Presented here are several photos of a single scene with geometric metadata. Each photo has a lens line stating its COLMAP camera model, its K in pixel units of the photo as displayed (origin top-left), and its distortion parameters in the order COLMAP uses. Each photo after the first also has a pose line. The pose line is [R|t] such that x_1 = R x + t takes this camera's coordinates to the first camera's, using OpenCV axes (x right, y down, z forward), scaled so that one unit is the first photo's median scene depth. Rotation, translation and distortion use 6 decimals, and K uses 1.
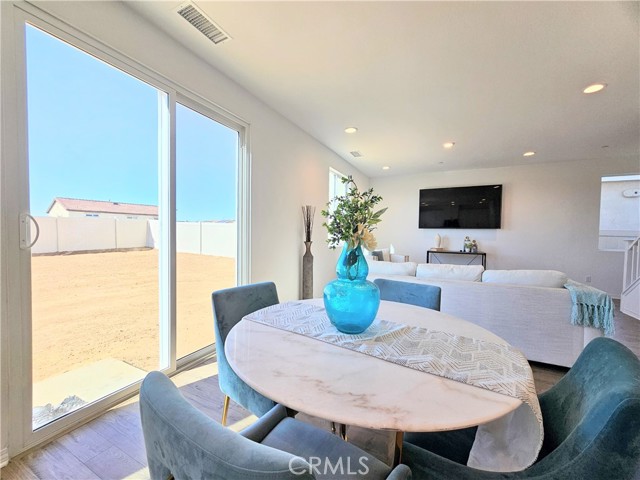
lens RADIAL K [[260.8, 0, 315.9], [0, 260.8, 242.2], [0, 0, 1]] dist [-0.002765, 0.001097]
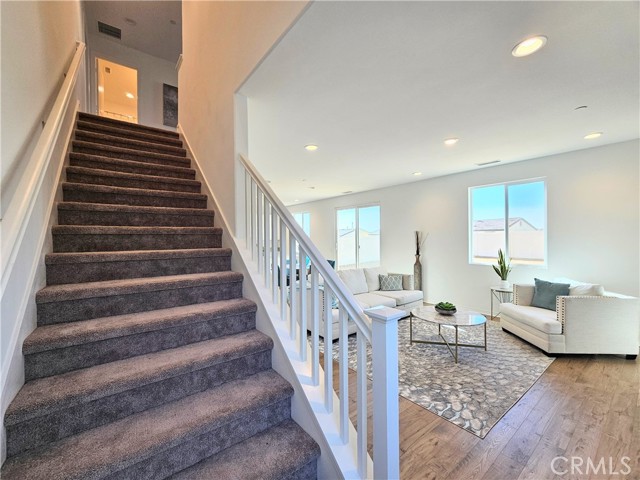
lens RADIAL K [[260.8, 0, 319.7], [0, 260.8, 239.3], [0, 0, 1]] dist [-0.002765, 0.001097]
pose [[-0.438422, -0.007164, -0.898741, 1.068053], [-0.034975, 0.999347, 0.009096, -0.057380], [0.898089, 0.035422, -0.438386, 0.773534]]
